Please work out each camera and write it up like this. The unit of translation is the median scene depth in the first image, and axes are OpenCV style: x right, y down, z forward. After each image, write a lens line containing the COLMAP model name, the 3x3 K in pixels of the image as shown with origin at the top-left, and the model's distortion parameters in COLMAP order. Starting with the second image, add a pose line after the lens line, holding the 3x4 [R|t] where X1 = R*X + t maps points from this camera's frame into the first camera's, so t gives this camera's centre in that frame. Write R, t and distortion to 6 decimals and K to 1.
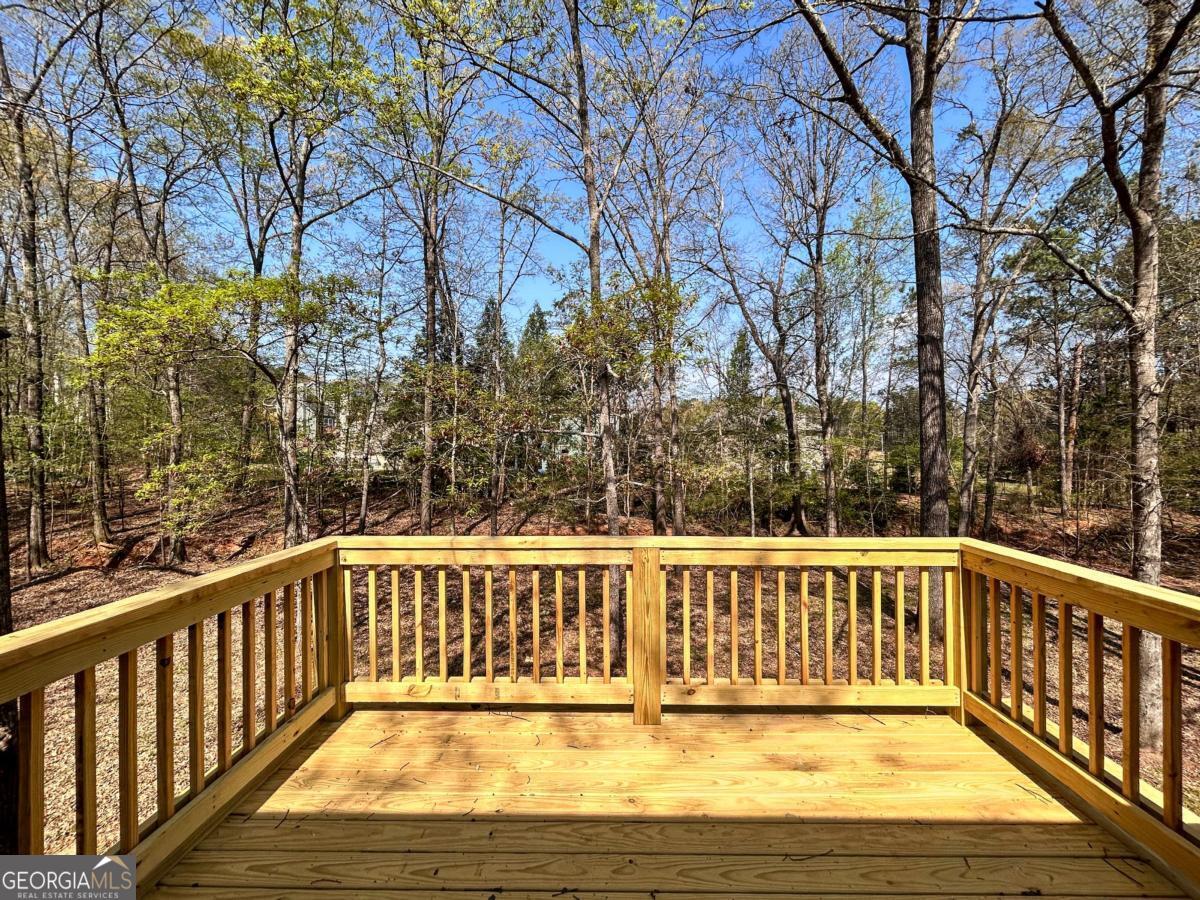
lens RADIAL K [[493.7, 0, 617.7], [0, 493.7, 442.3], [0, 0, 1]] dist [0.002466, 0.000255]
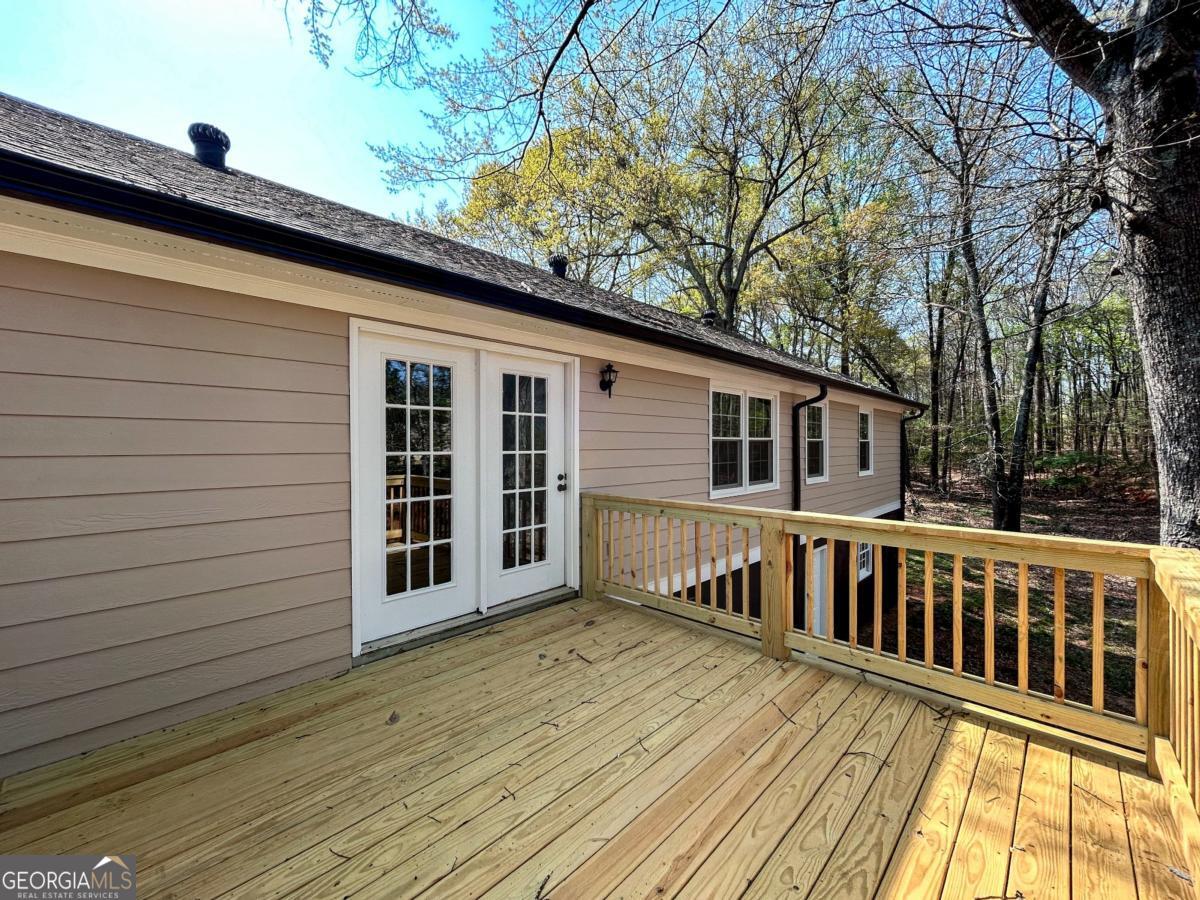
lens RADIAL K [[484.4, 0, 600.0], [0, 484.4, 450.0], [0, 0, 1]] dist [0.001839, 0.000367]
pose [[-0.690786, 0.013352, -0.722936, 0.078572], [0.010839, 0.999908, 0.008110, 0.003287], [0.722978, -0.002234, -0.690867, 0.116588]]
